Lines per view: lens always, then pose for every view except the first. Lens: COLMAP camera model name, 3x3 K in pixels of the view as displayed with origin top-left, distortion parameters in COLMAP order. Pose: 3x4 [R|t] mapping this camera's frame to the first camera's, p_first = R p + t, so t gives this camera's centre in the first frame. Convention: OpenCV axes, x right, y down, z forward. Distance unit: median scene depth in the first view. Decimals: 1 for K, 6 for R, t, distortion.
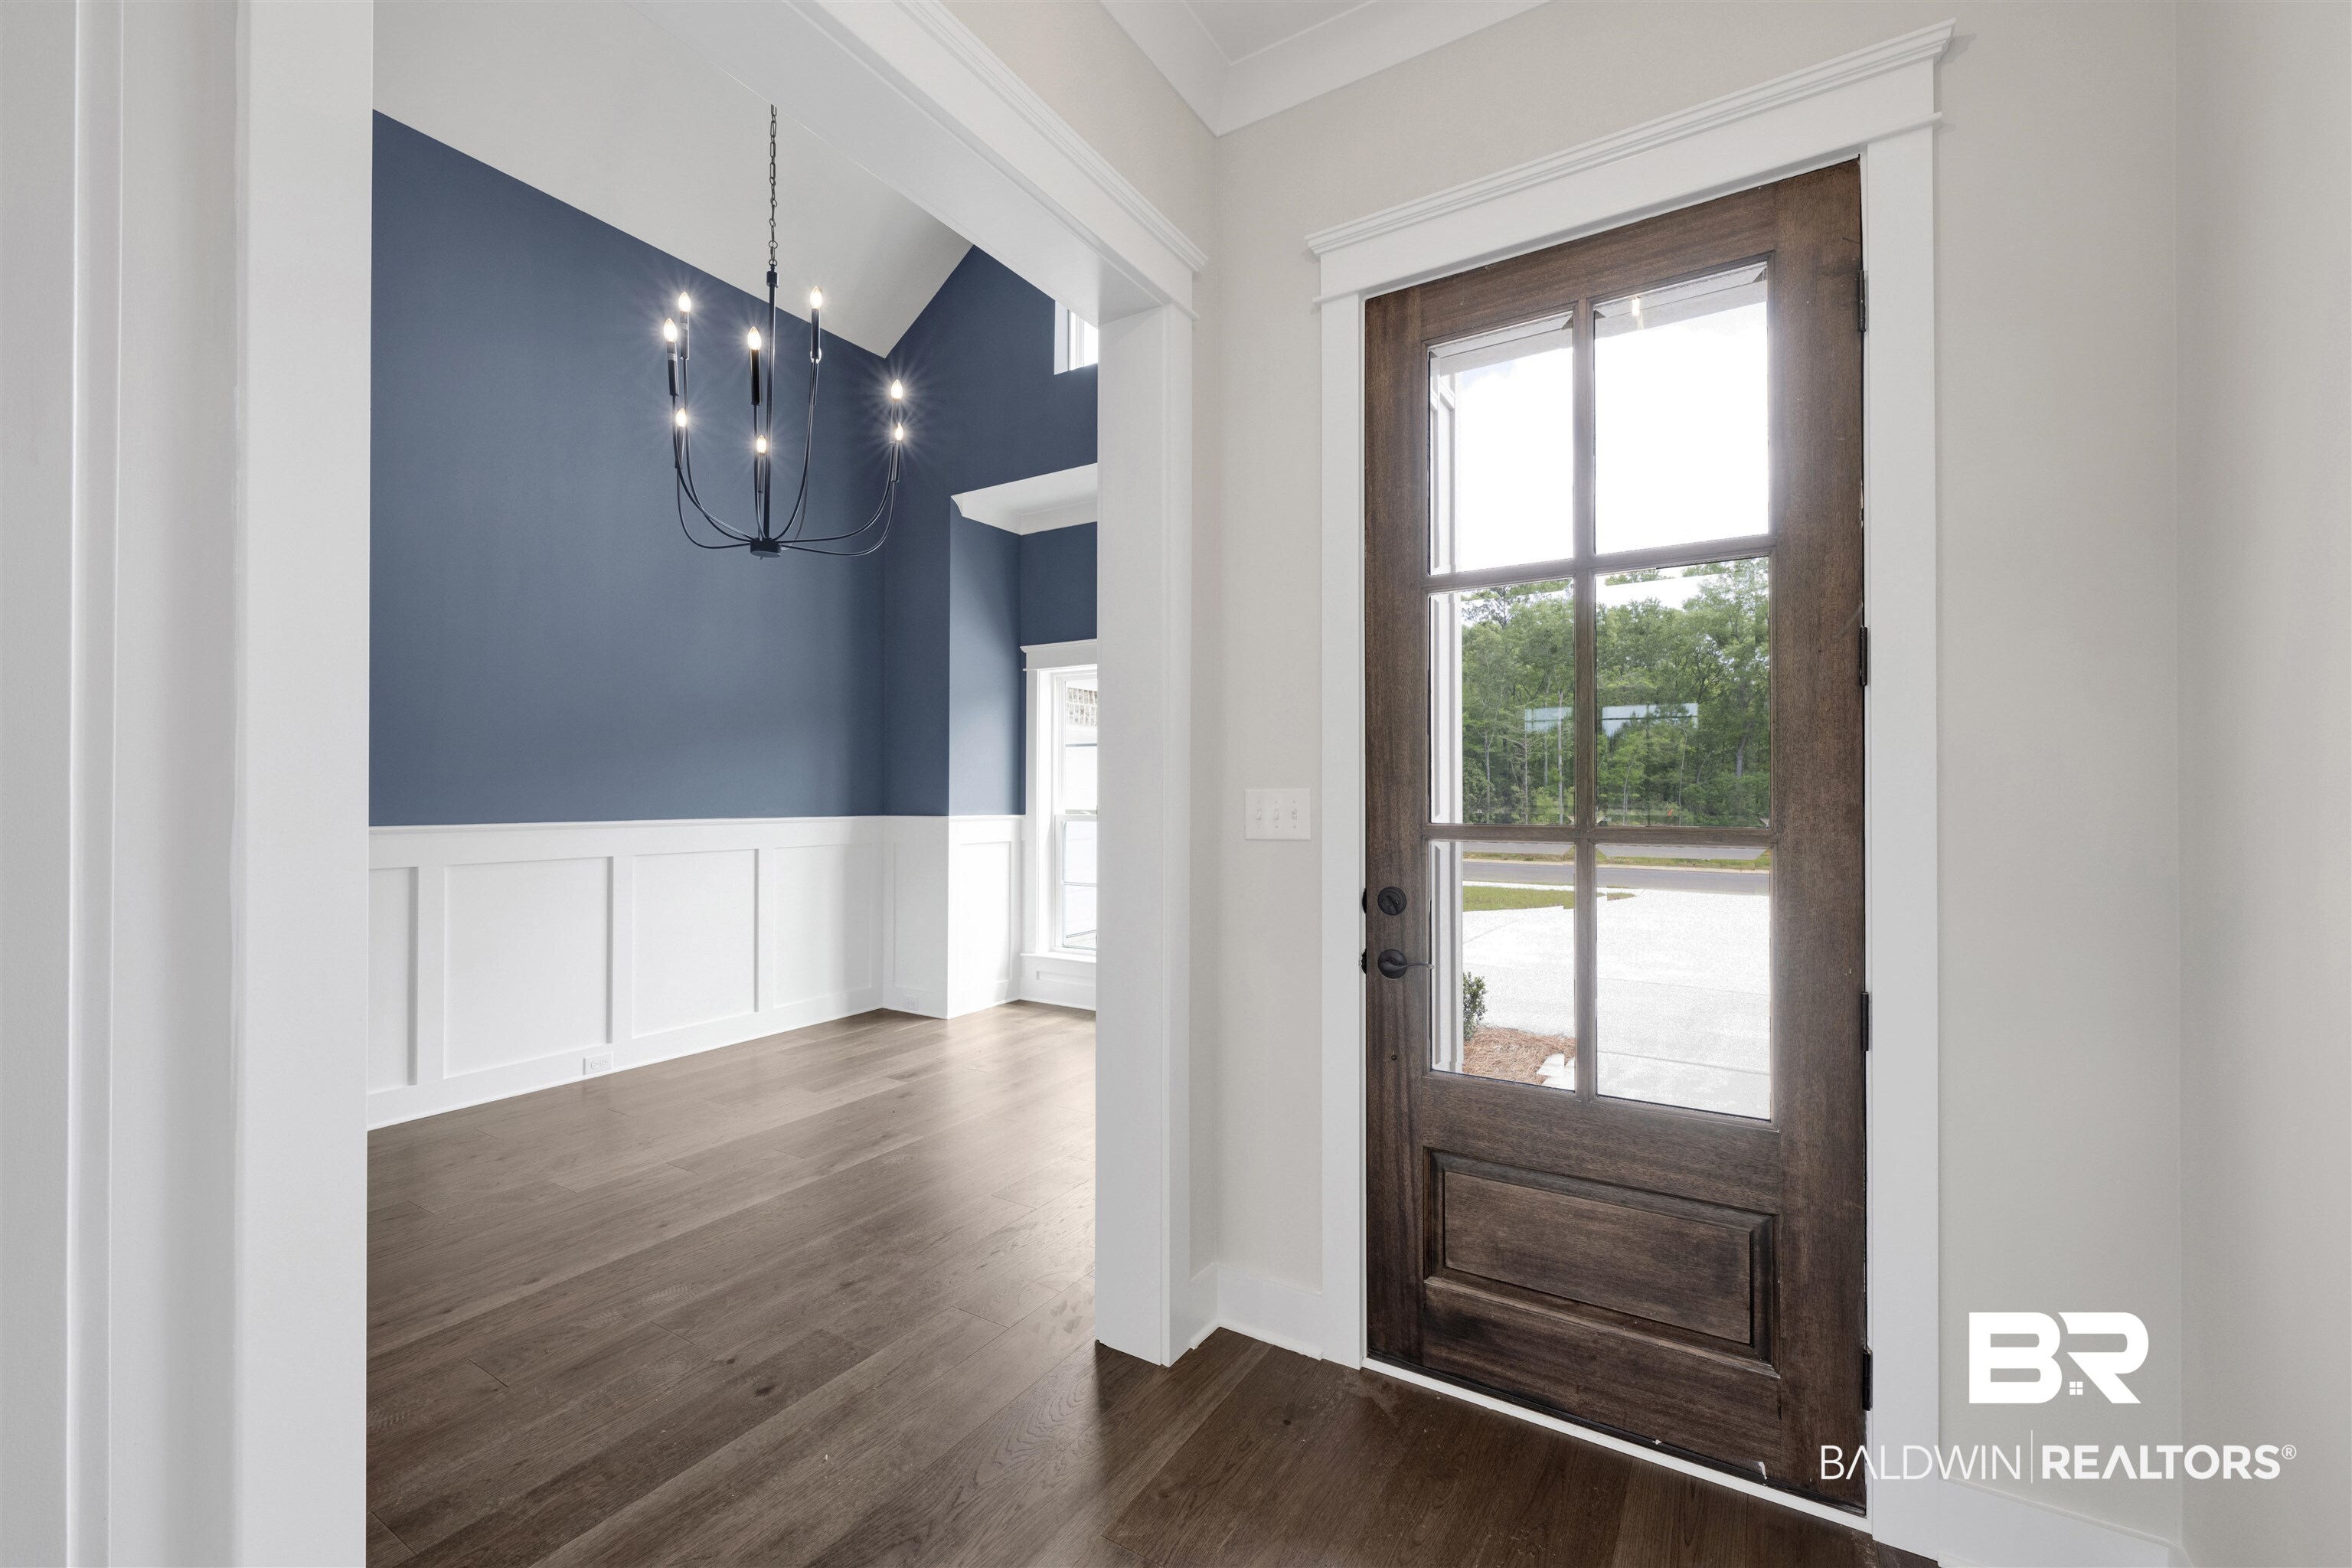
lens RADIAL K [[953.9, 0, 1168.8], [0, 953.9, 784.1], [0, 0, 1]] dist [-0.007410, 0.000710]
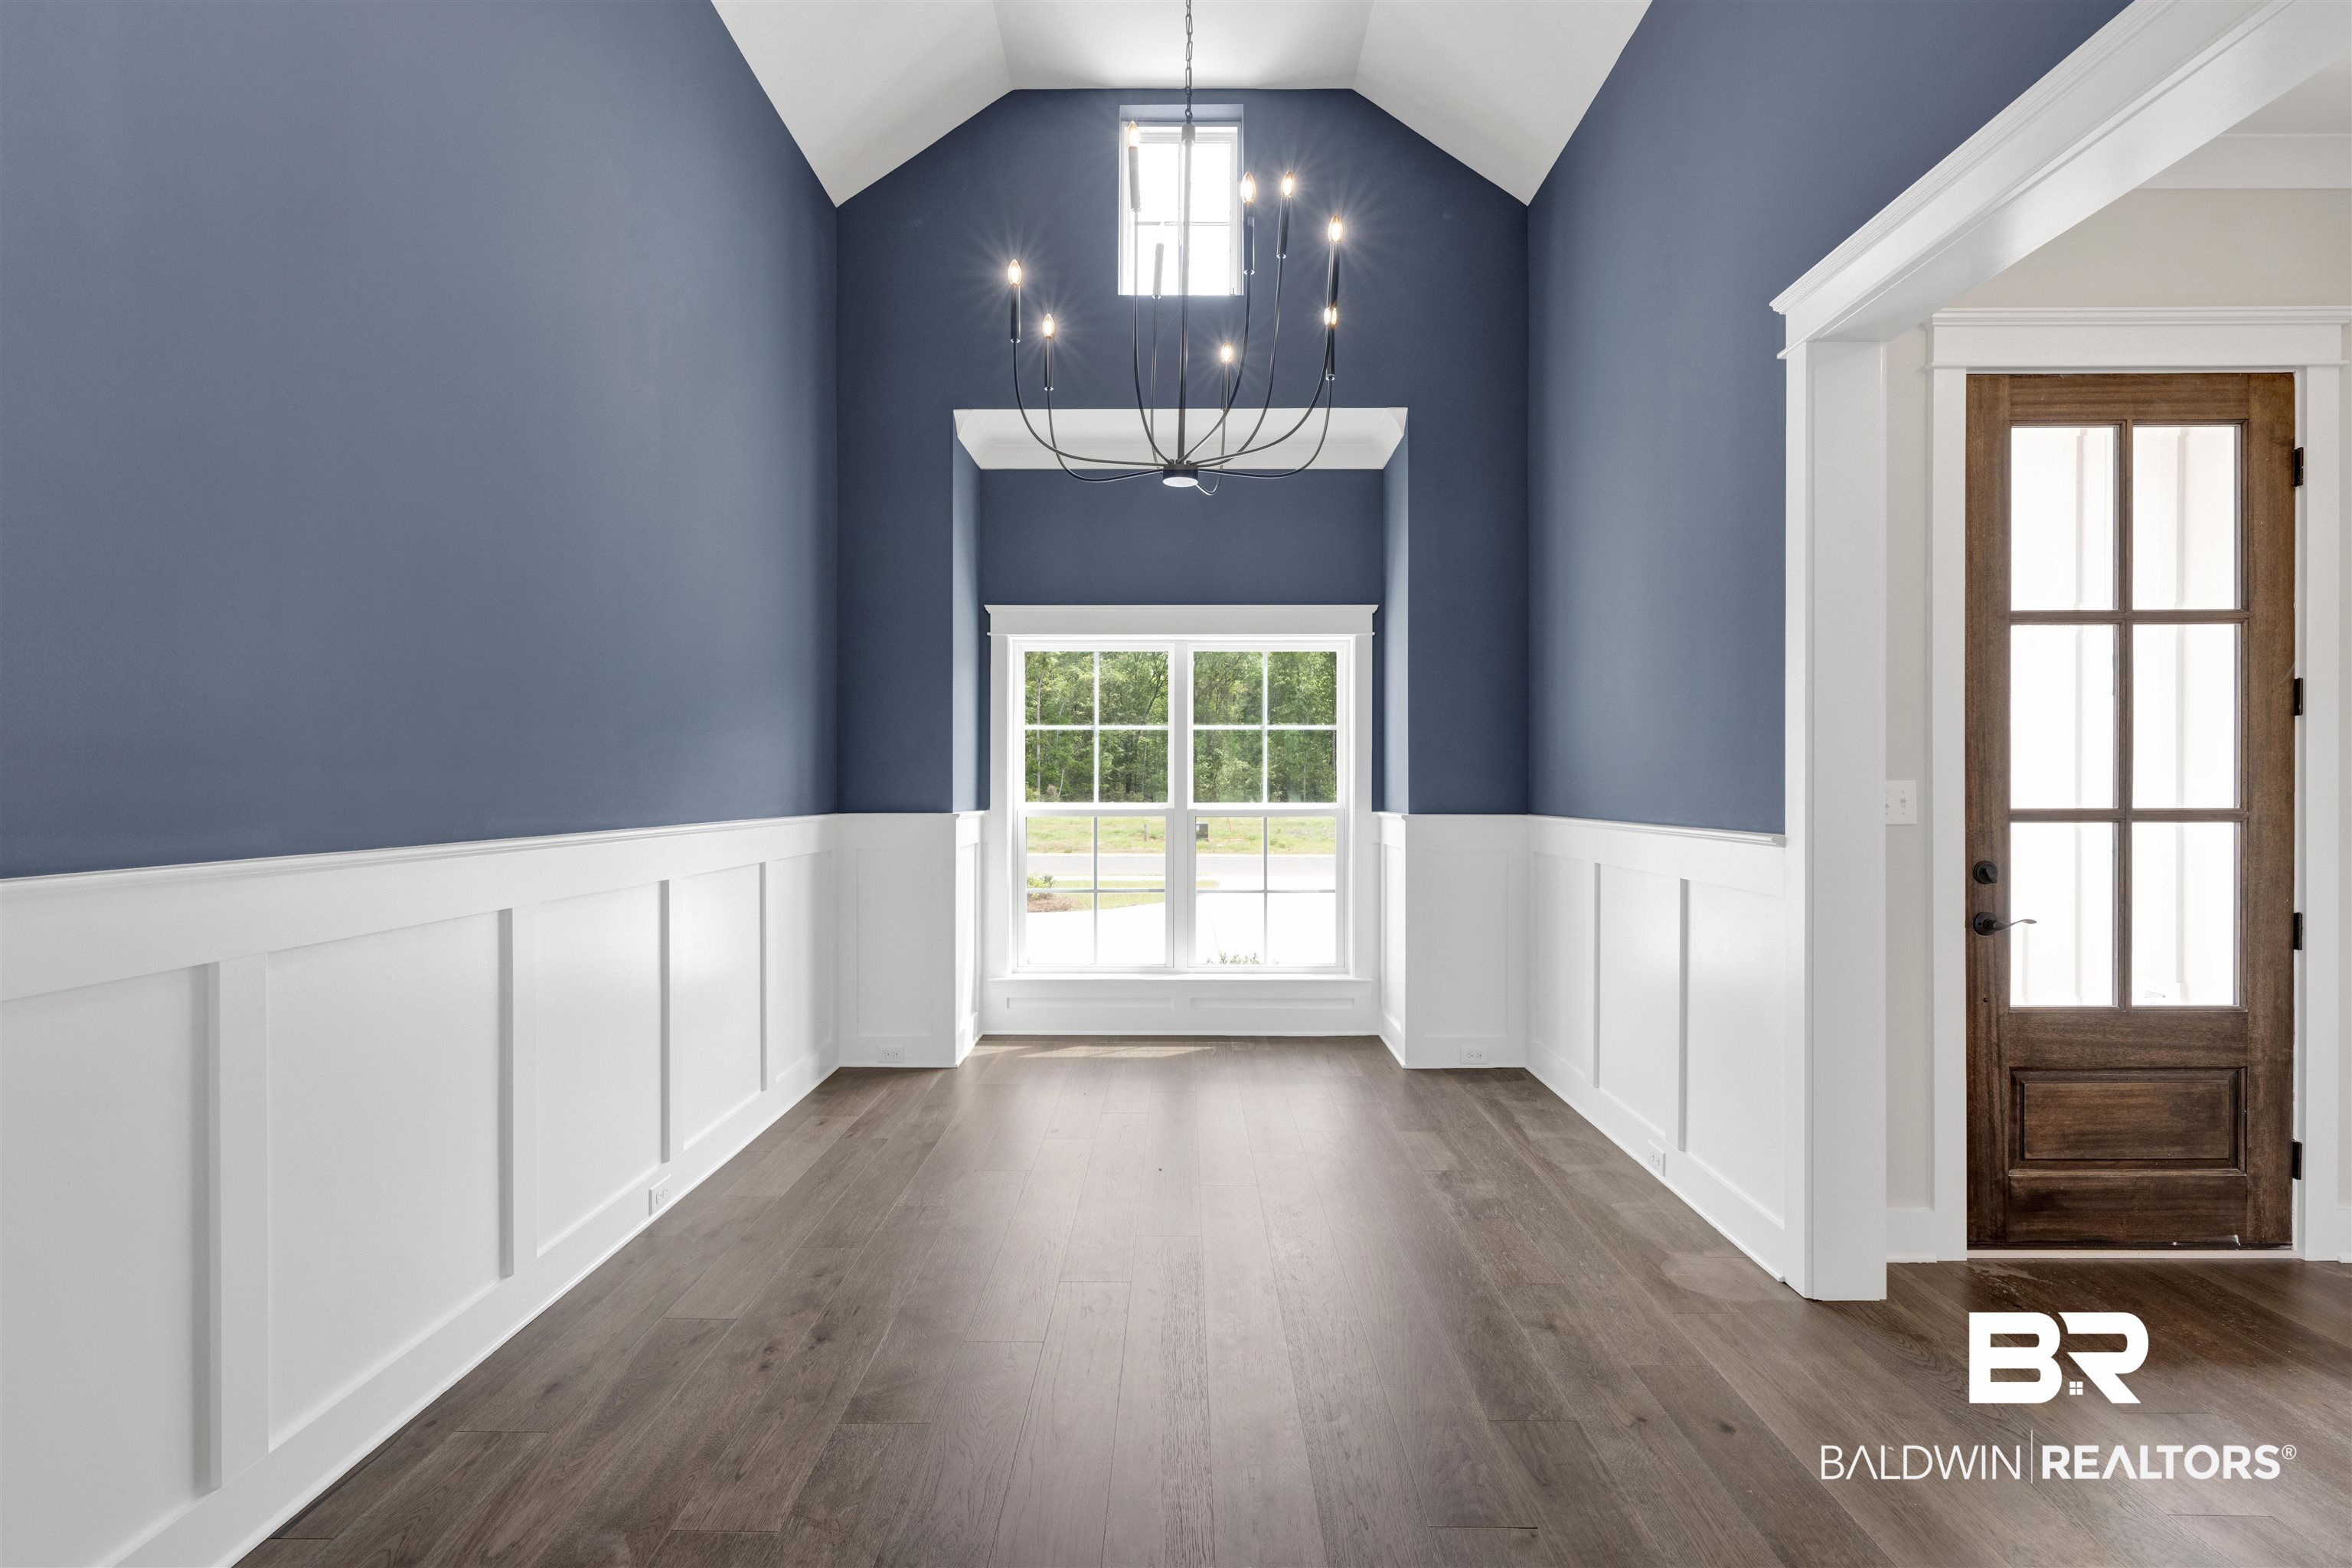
lens RADIAL K [[1052.4, 0, 1187.5], [0, 1052.4, 783.5], [0, 0, 1]] dist [-0.002812, -0.000889]
pose [[0.850781, 0.000501, 0.525520, -1.416313], [-0.005474, 0.999954, 0.007908, 0.003096], [-0.525492, -0.009604, 0.850744, 0.409980]]
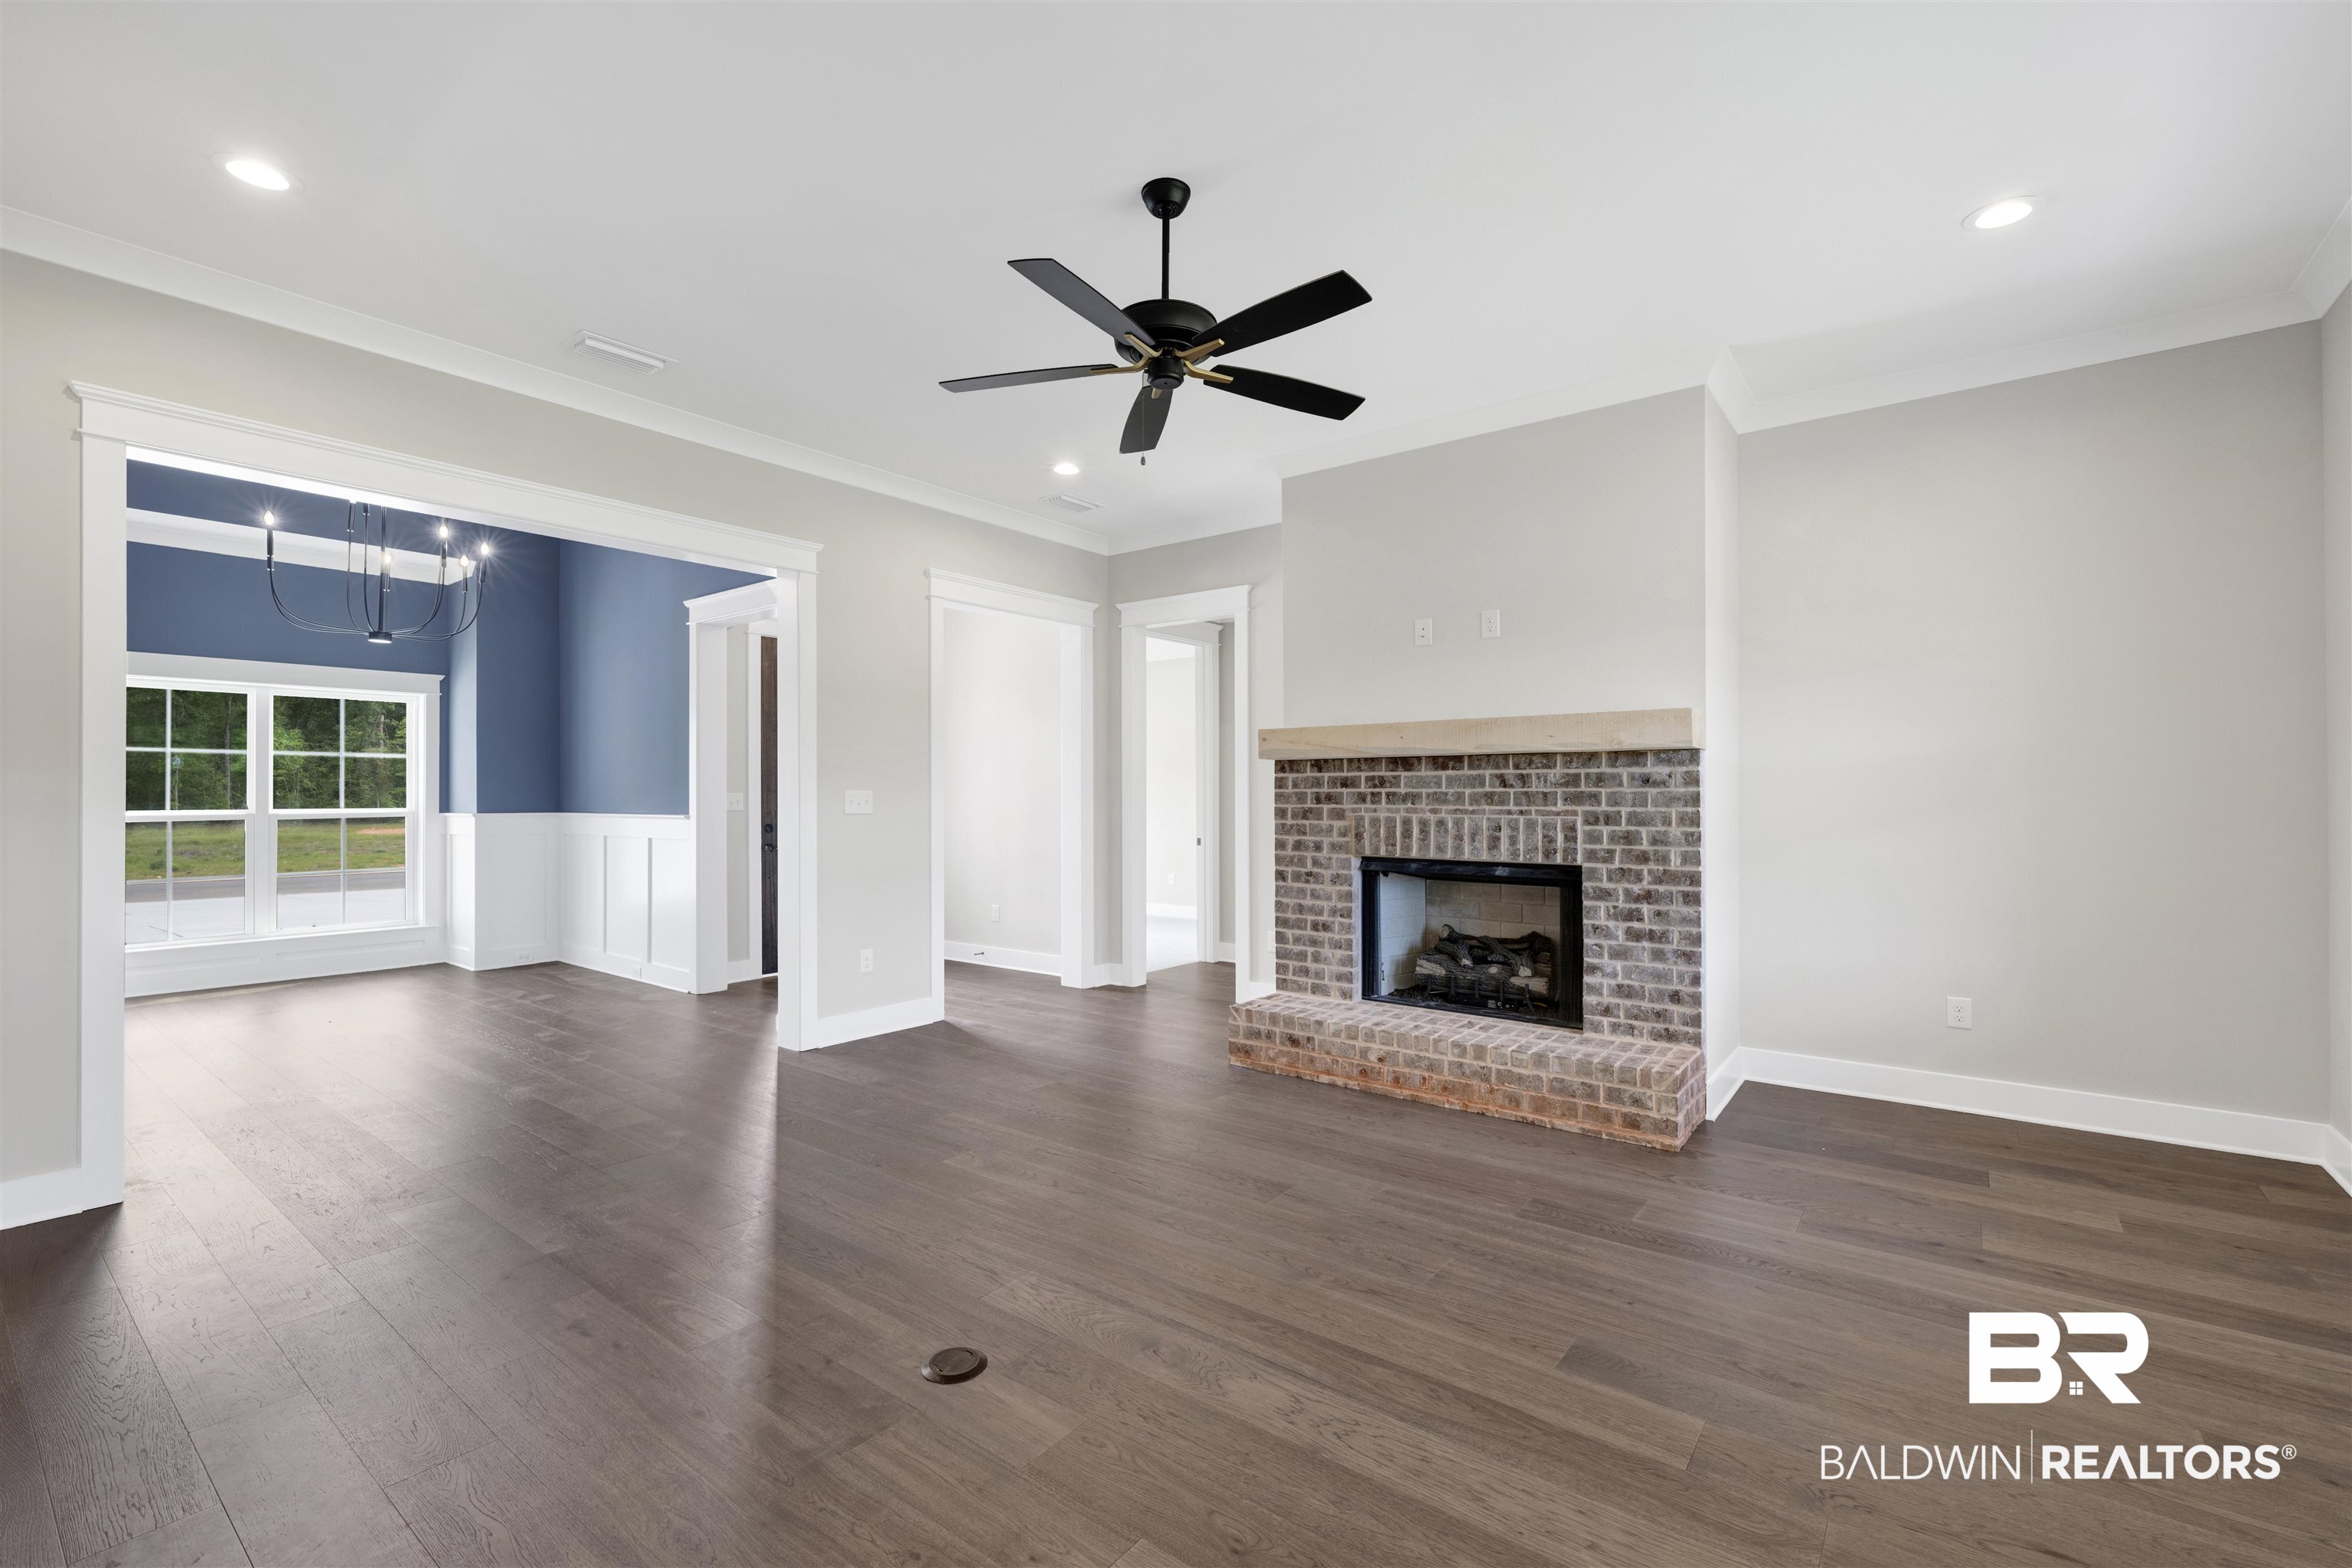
lens RADIAL K [[1052.4, 0, 1195.4], [0, 1052.4, 785.7], [0, 0, 1]] dist [-0.002812, -0.000889]
pose [[0.109053, -0.001460, 0.994035, -3.242312], [-0.006465, 0.999977, 0.002178, -0.037752], [-0.994015, -0.006664, 0.109041, -0.832799]]
